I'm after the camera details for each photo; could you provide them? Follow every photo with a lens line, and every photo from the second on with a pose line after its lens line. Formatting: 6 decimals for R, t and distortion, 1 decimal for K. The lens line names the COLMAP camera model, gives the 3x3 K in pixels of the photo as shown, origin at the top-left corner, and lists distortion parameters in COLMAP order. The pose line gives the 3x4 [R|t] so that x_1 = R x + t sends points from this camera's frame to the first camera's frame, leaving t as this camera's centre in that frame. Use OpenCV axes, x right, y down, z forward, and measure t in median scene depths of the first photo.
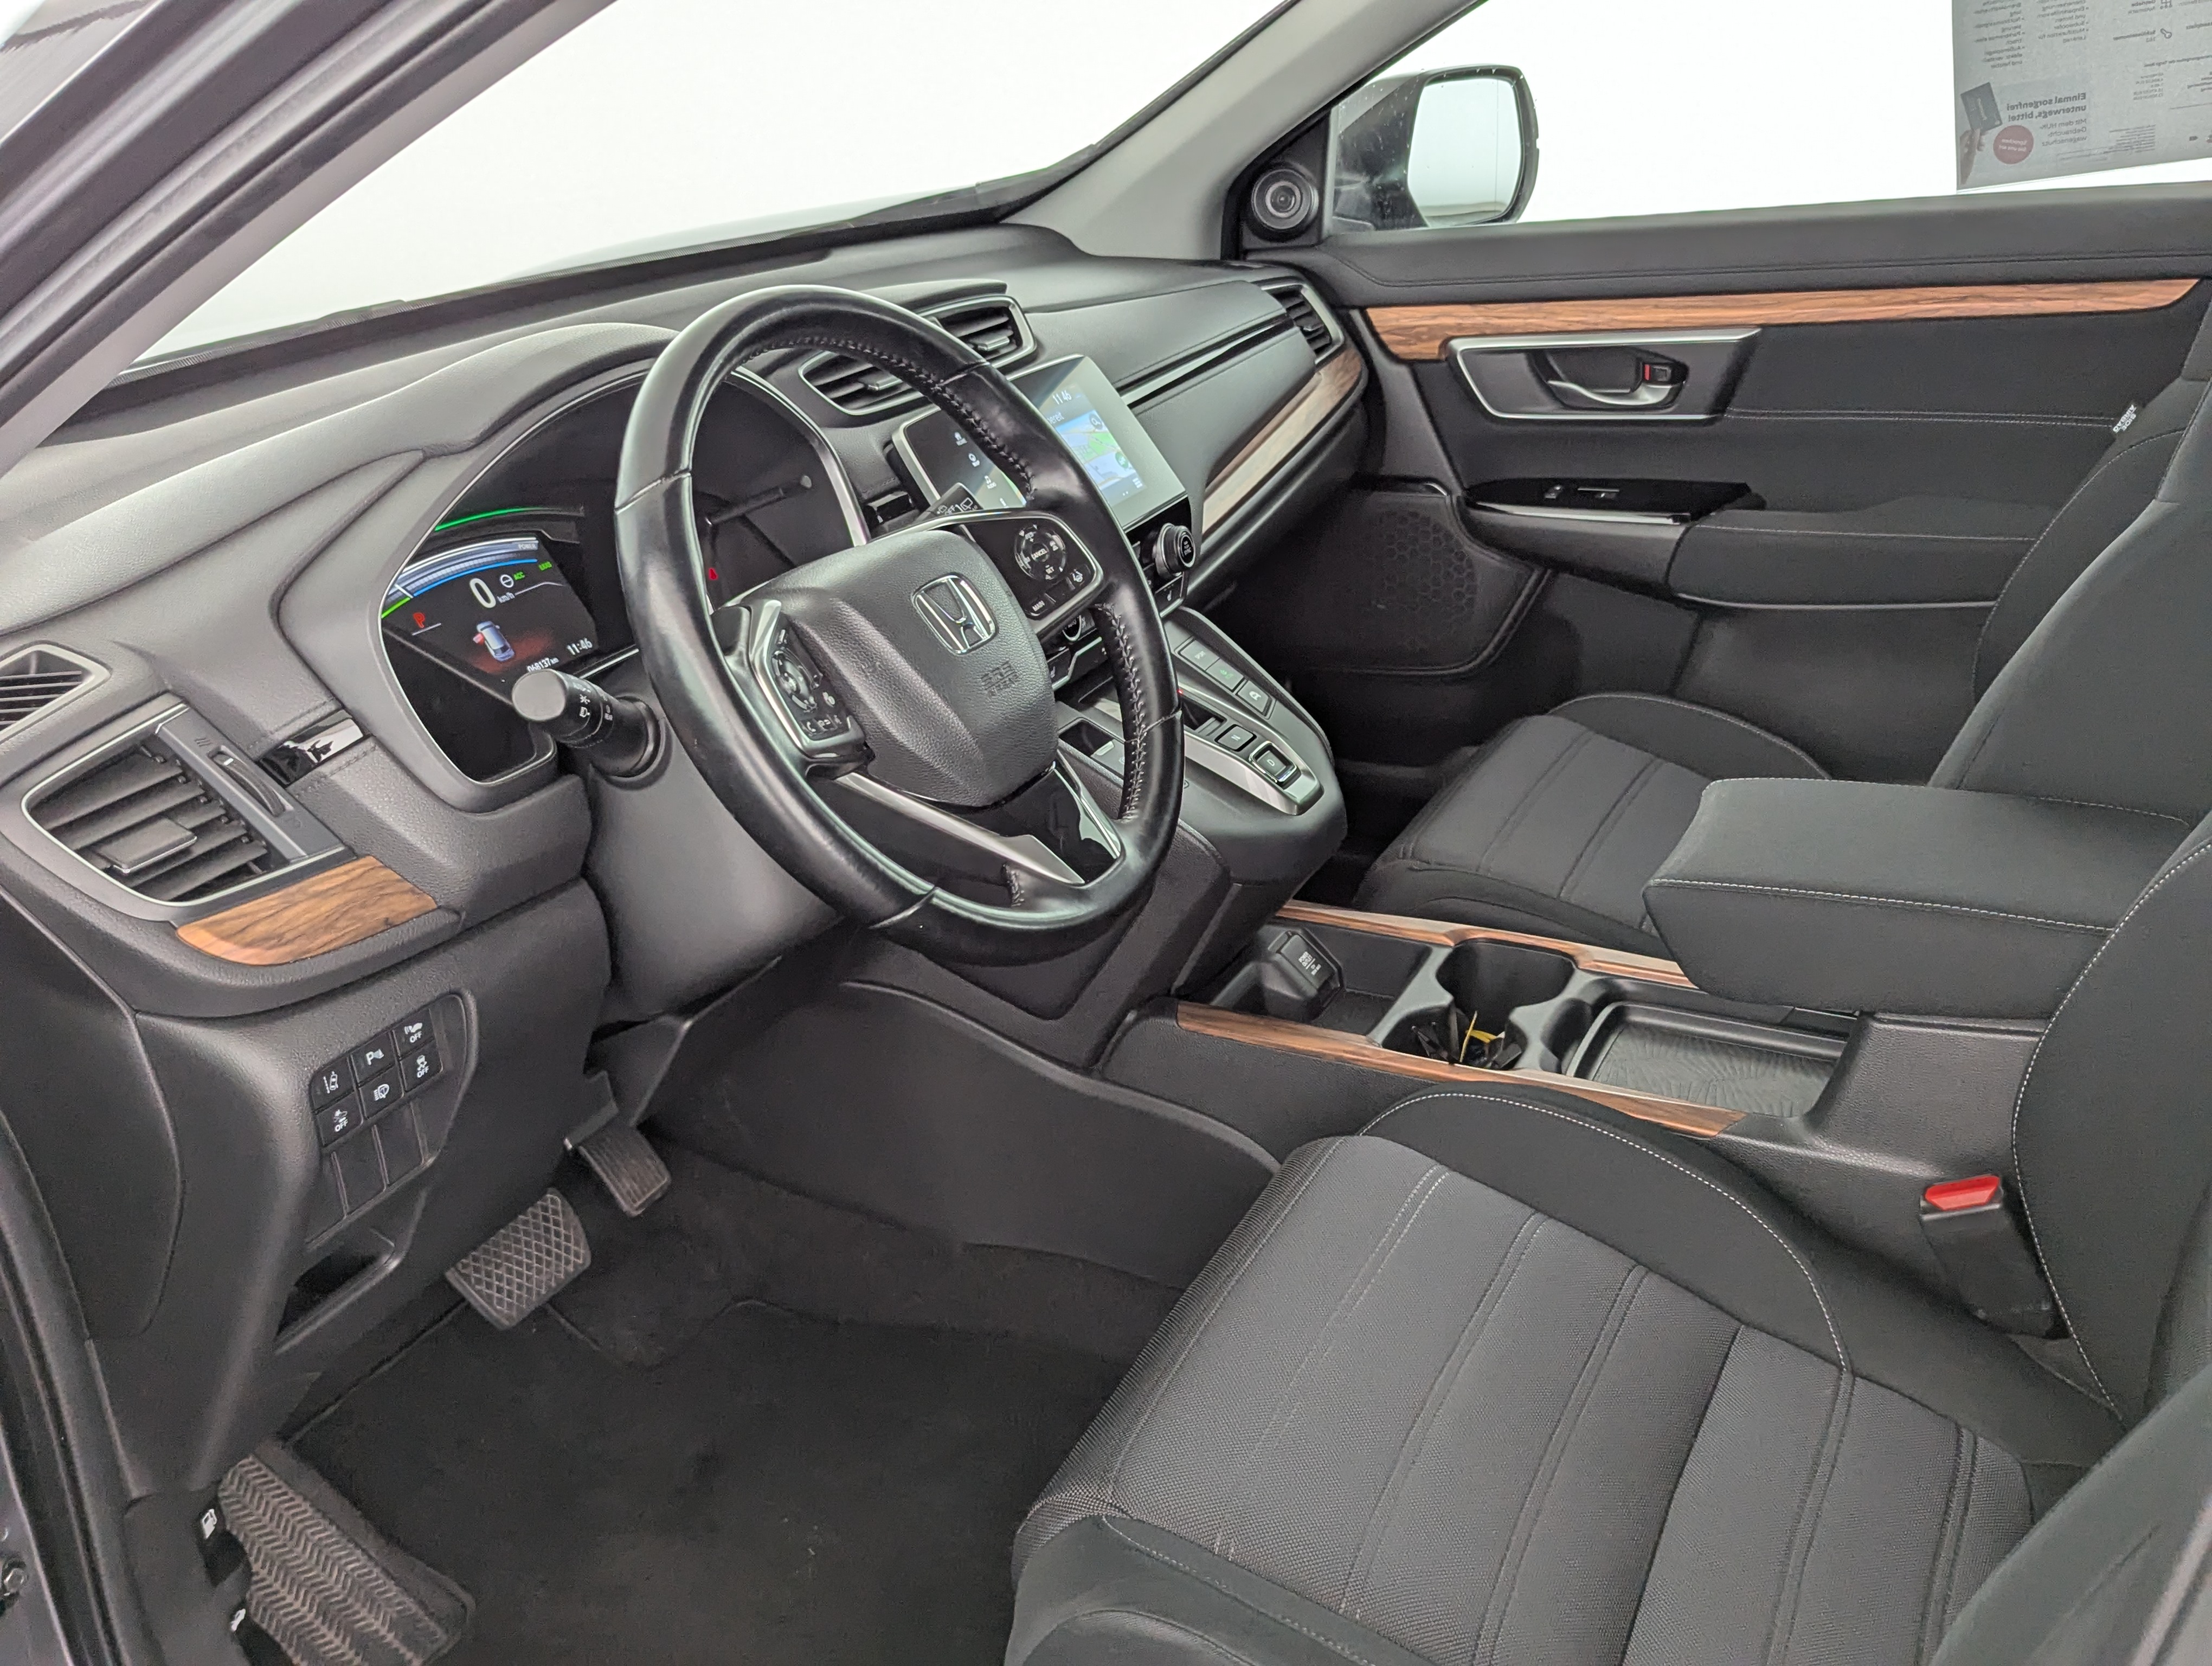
lens RADIAL K [[1994.3, 0, 1113.0], [0, 1994.3, 826.5], [0, 0, 1]] dist [0.039239, -0.031548]
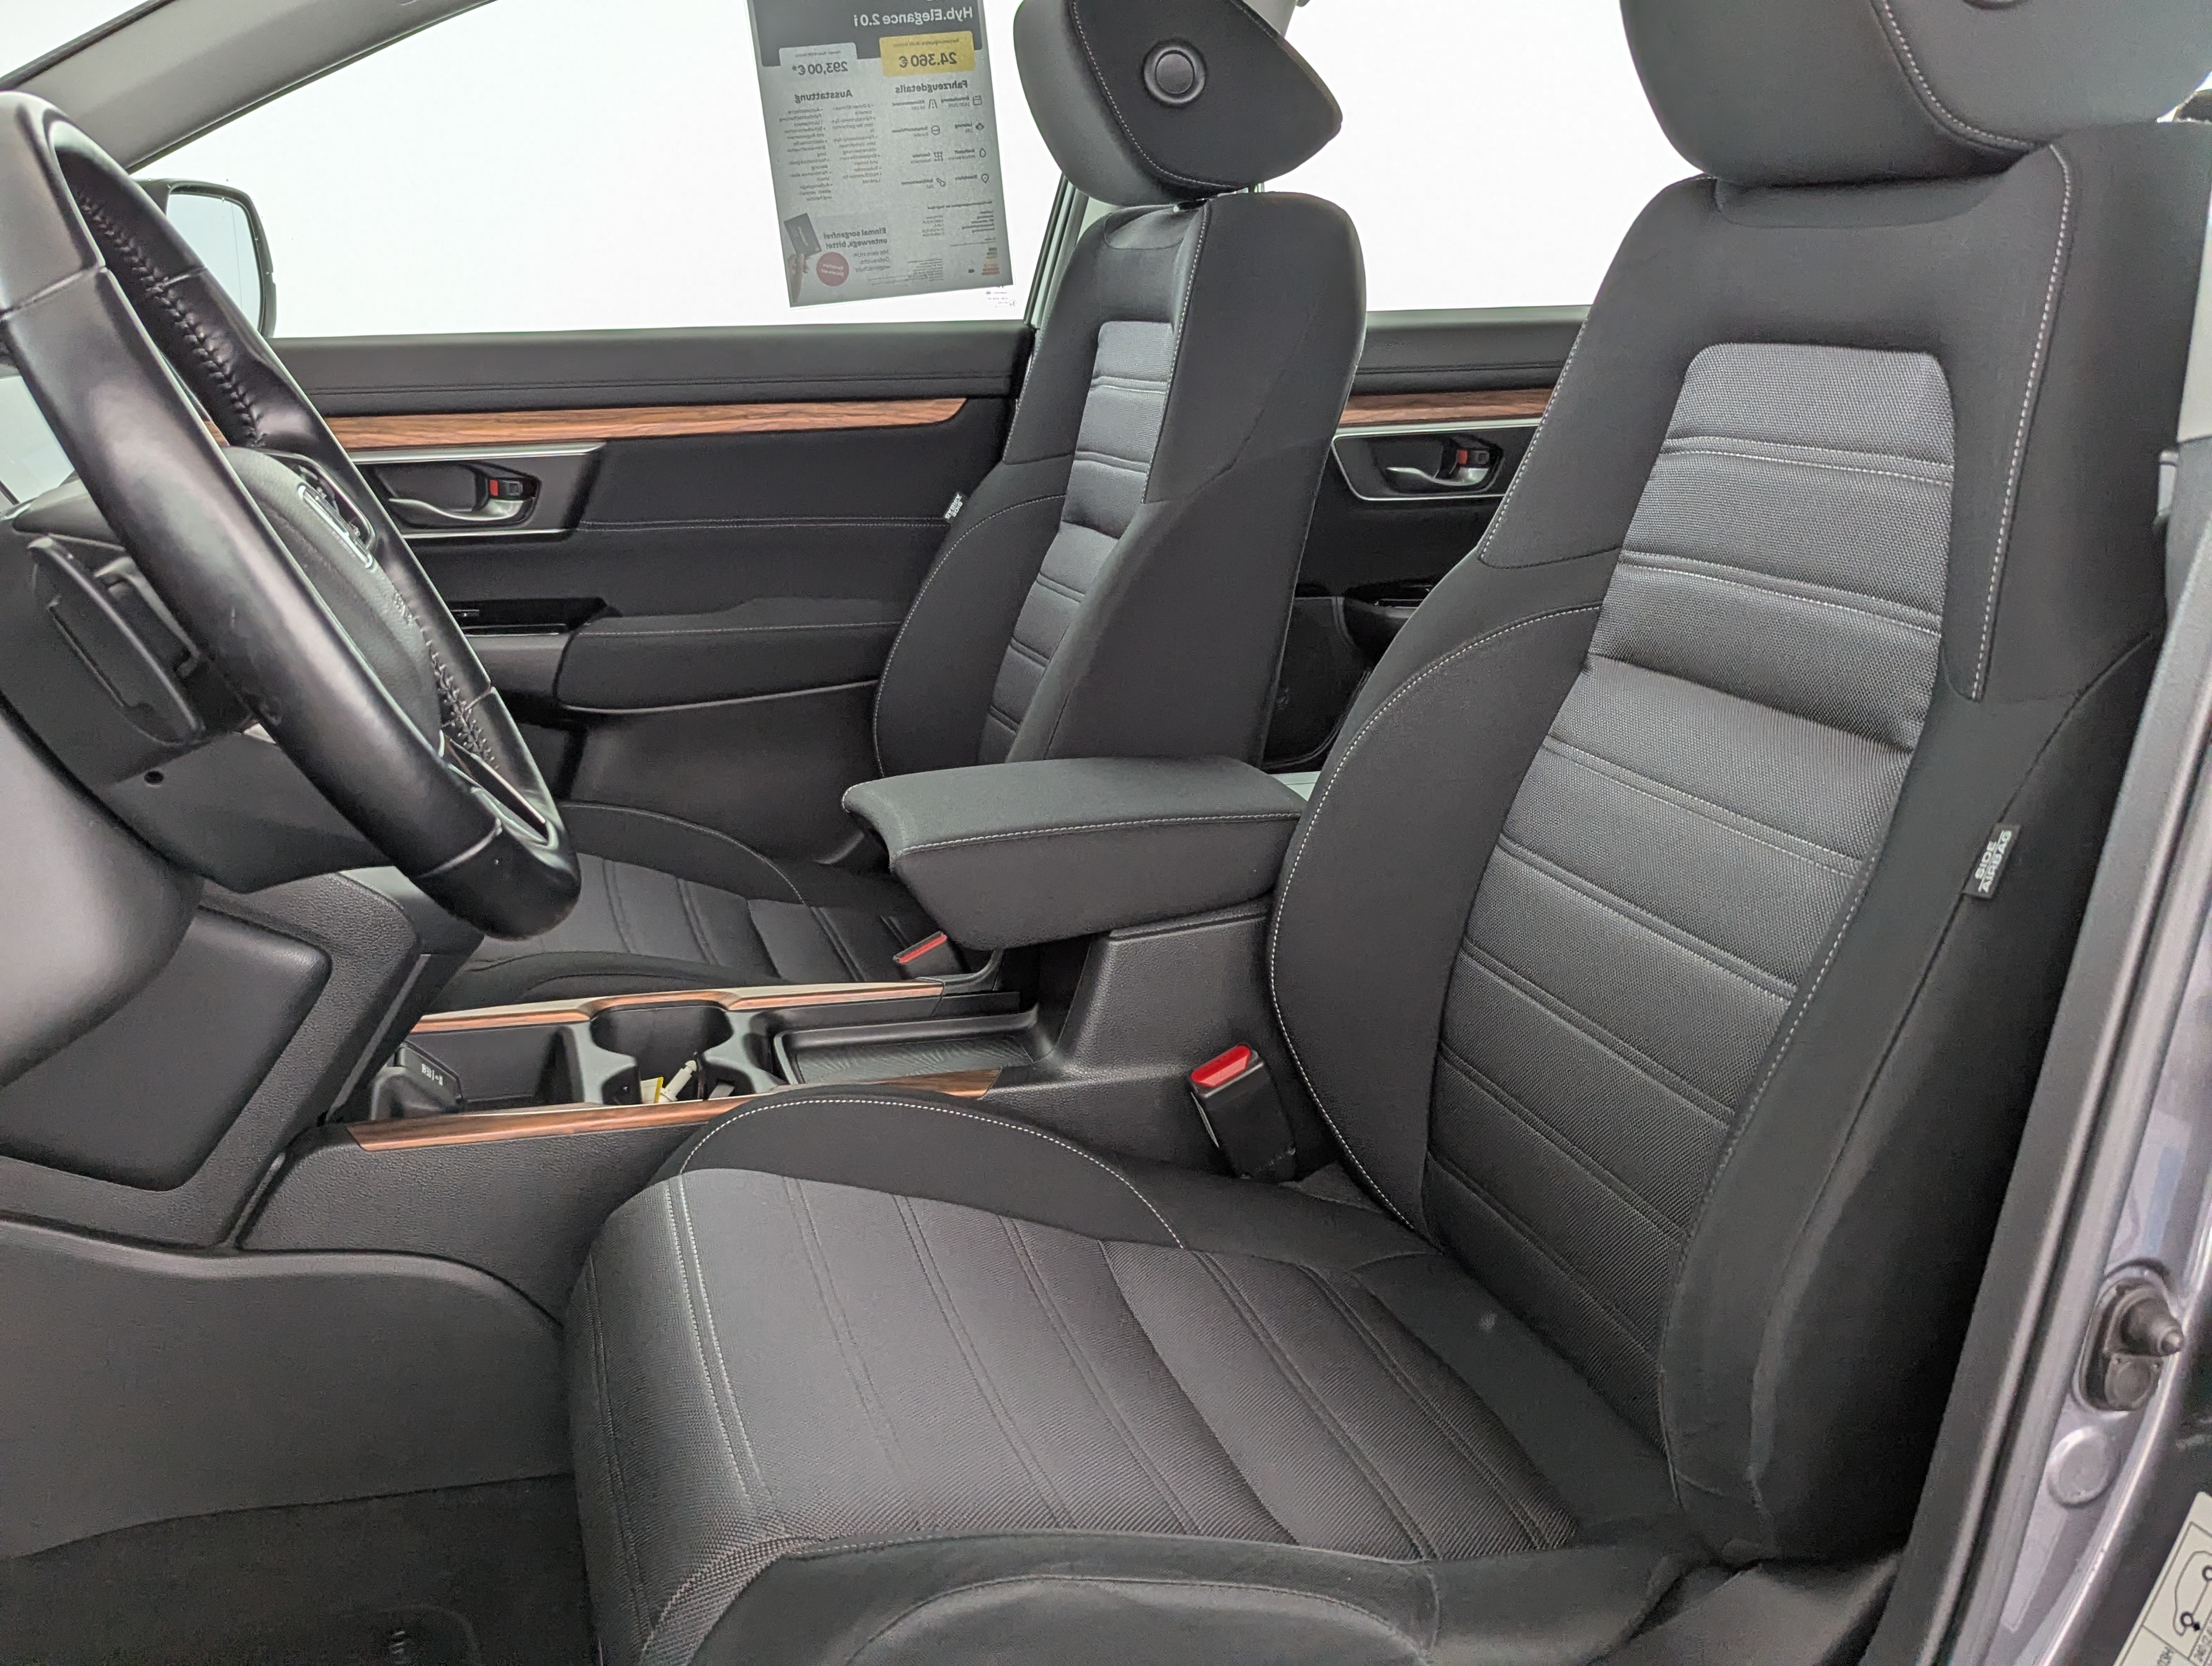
lens RADIAL K [[1994.3, 0, 1117.9], [0, 1994.3, 837.1], [0, 0, 1]] dist [0.039239, -0.031548]
pose [[0.705300, -0.107540, 0.700704, -0.266877], [0.211943, 0.975206, -0.063664, 0.080046], [-0.676485, 0.193412, 0.710606, 0.153474]]
